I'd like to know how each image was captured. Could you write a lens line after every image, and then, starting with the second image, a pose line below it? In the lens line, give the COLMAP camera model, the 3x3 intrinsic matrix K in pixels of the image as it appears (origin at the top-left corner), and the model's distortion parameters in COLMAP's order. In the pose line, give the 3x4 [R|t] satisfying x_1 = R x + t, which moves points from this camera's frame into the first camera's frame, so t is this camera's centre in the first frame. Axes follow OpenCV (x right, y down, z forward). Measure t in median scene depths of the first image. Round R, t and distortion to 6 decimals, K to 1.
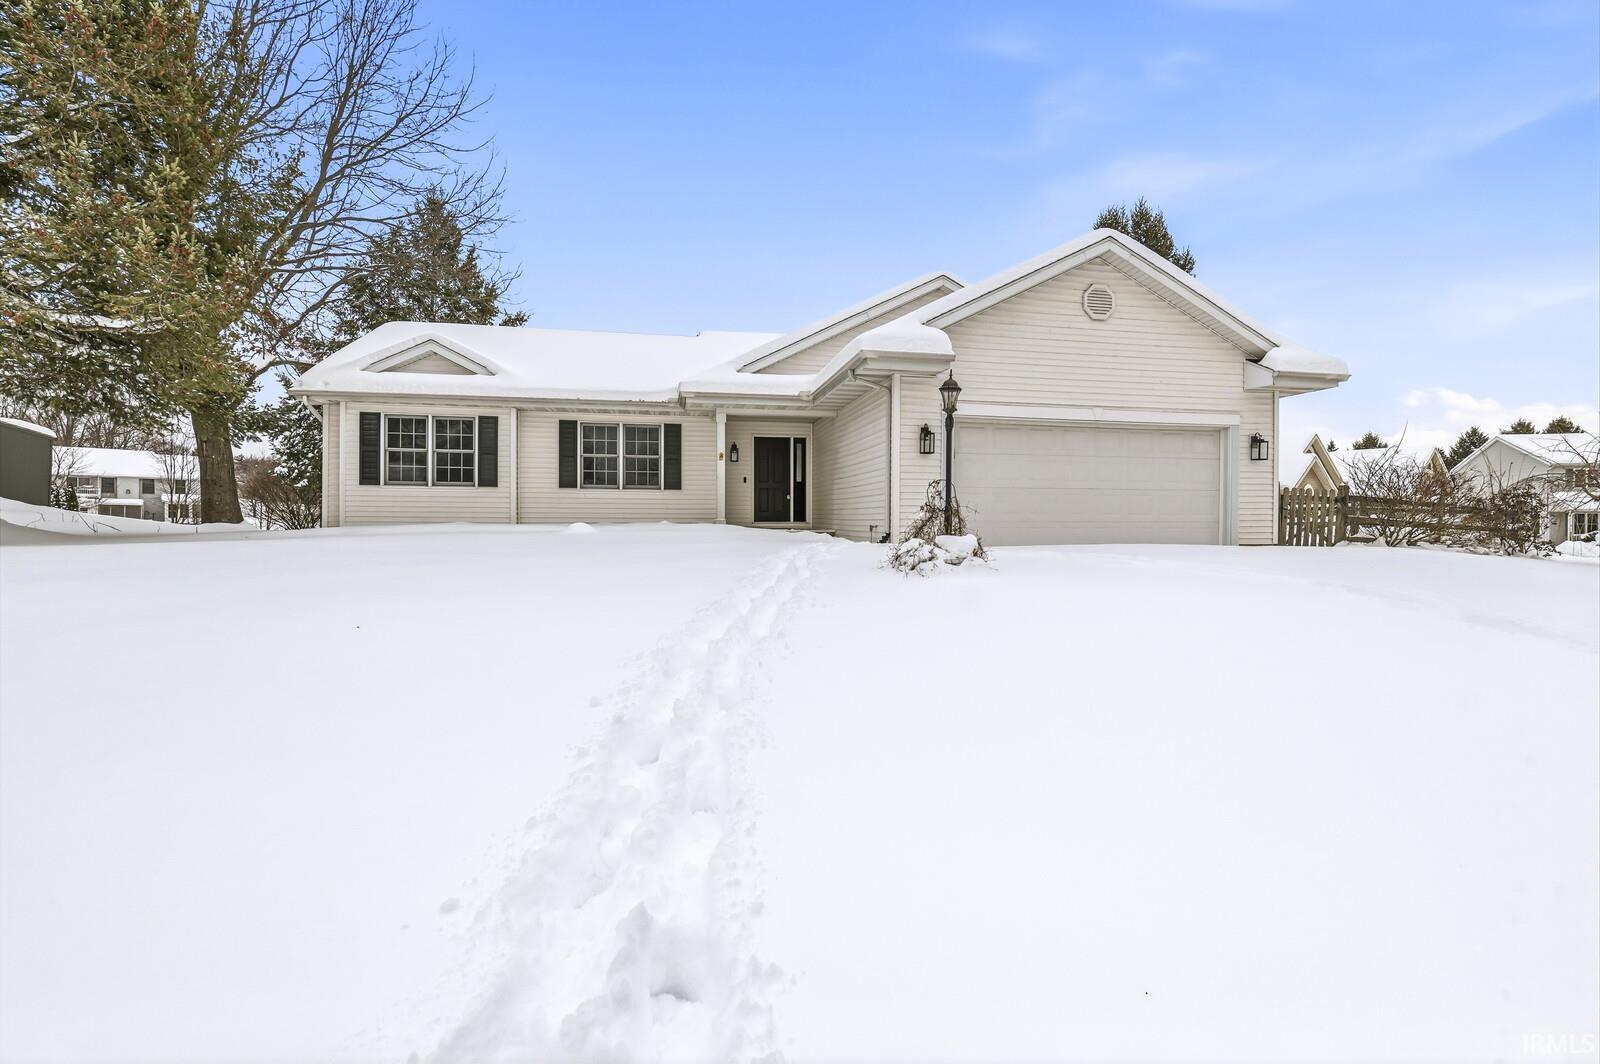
lens RADIAL K [[688.1, 0, 811.7], [0, 688.1, 529.4], [0, 0, 1]] dist [0.001160, -0.000145]
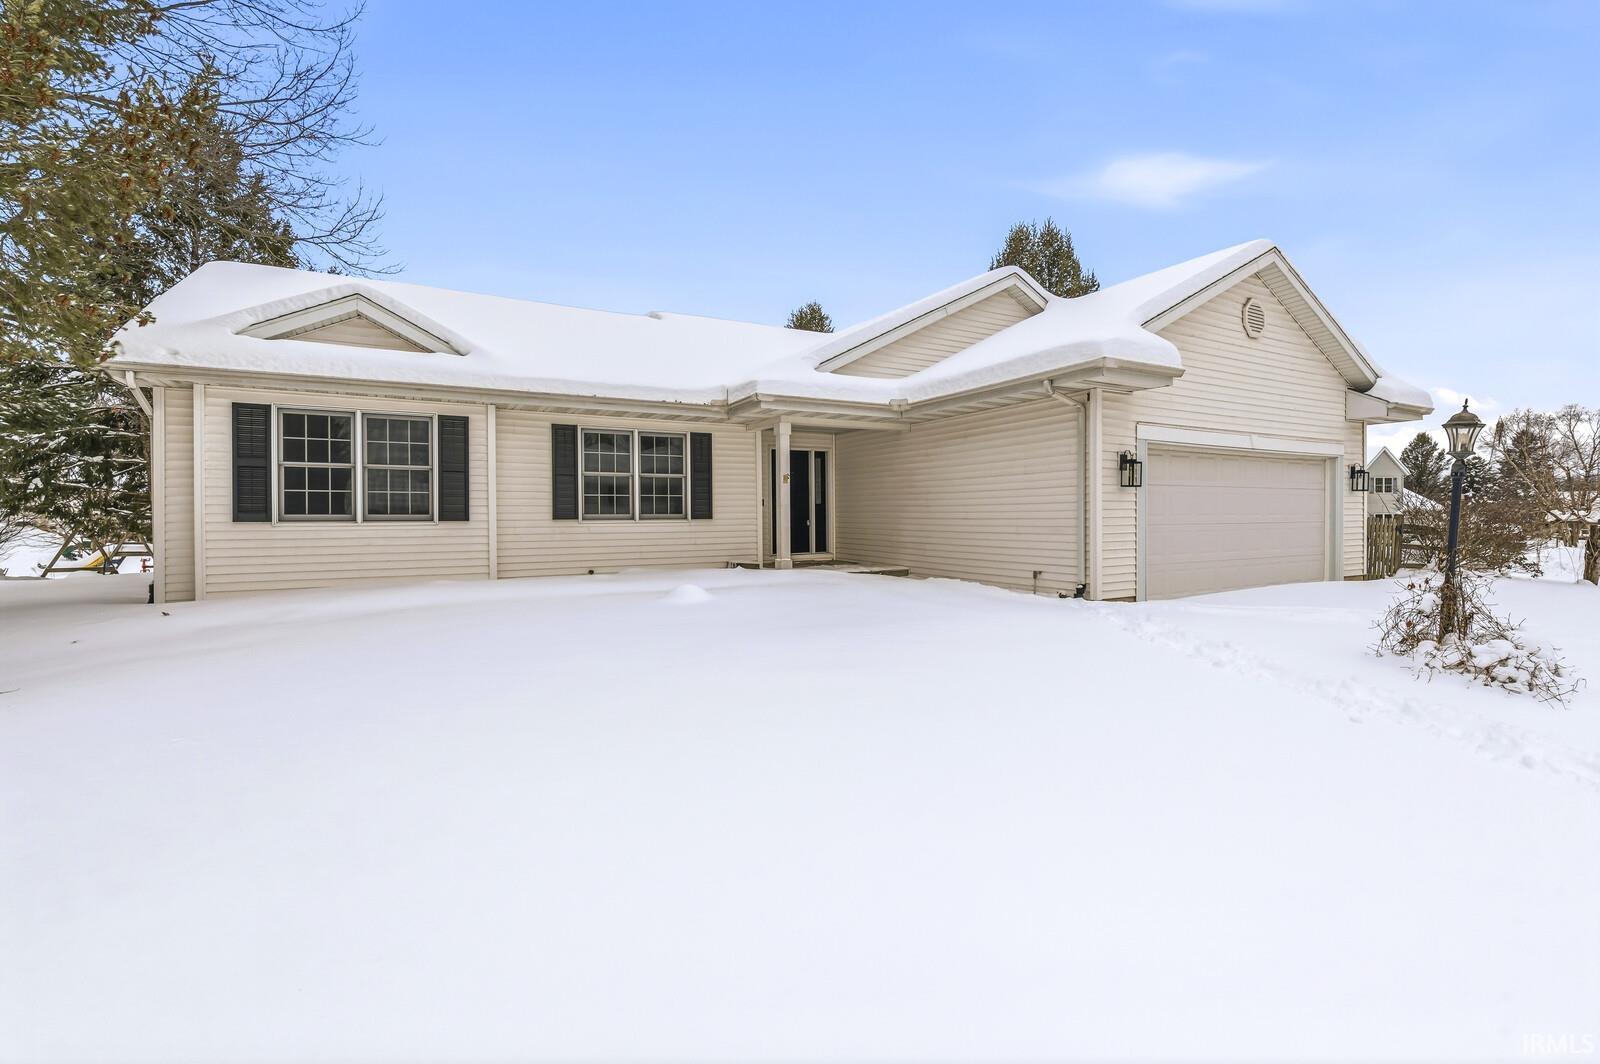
lens RADIAL K [[688.1, 0, 795.1], [0, 688.1, 524.1], [0, 0, 1]] dist [0.001160, -0.000145]
pose [[0.952183, -0.012837, 0.305257, -0.360409], [0.013696, 0.999906, -0.000672, -0.054419], [-0.305220, 0.004820, 0.952270, 0.262824]]
